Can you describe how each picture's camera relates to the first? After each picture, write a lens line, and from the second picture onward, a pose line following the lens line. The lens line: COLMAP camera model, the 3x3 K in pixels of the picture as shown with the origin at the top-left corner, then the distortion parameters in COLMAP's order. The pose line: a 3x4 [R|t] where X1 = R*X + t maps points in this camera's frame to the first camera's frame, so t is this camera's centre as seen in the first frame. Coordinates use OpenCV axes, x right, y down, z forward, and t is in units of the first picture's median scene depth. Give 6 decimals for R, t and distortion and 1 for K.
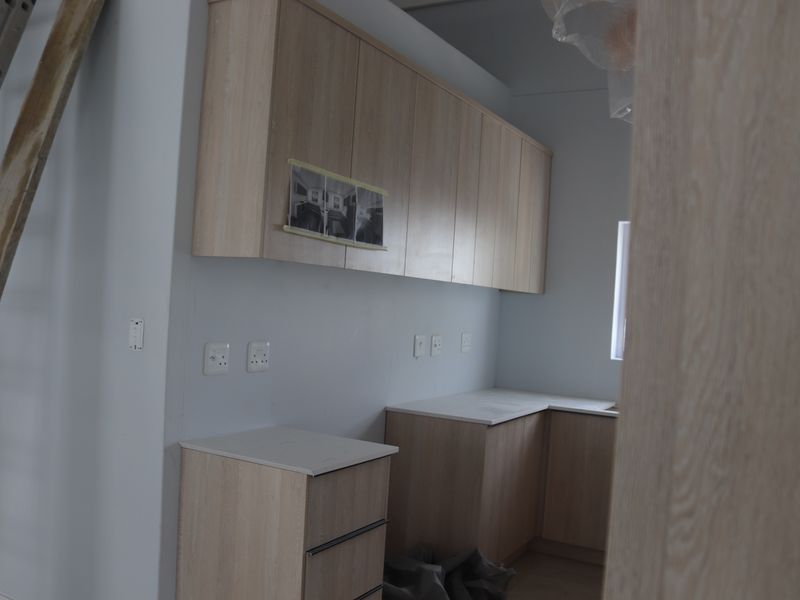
lens RADIAL K [[750.0, 0, 400.0], [0, 750.0, 300.0], [0, 0, 1]] dist [-0.158647, 0.154551]
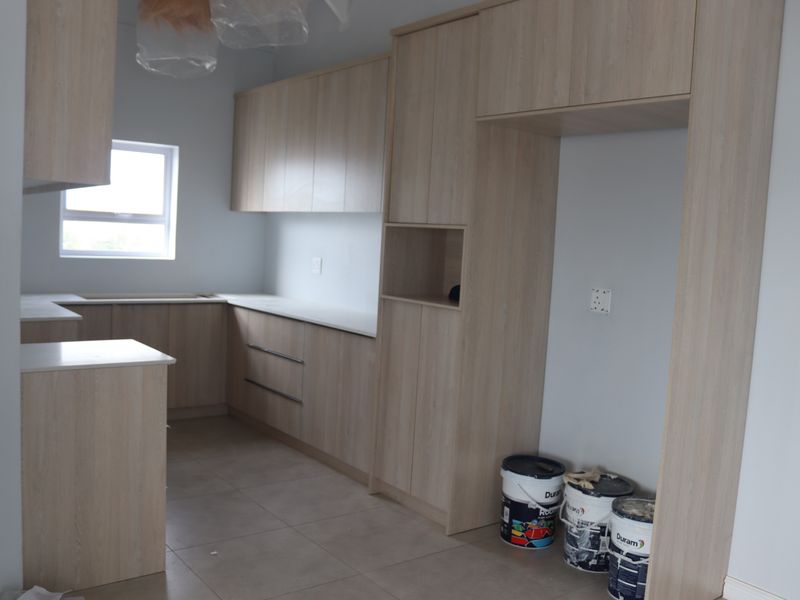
lens RADIAL K [[750.0, 0, 400.0], [0, 750.0, 300.0], [0, 0, 1]] dist [-0.158647, 0.154551]
pose [[0.378184, -0.117140, 0.918289, -0.994798], [-0.033905, 0.989543, 0.140193, -0.052907], [-0.925109, -0.084154, 0.370258, 0.170605]]
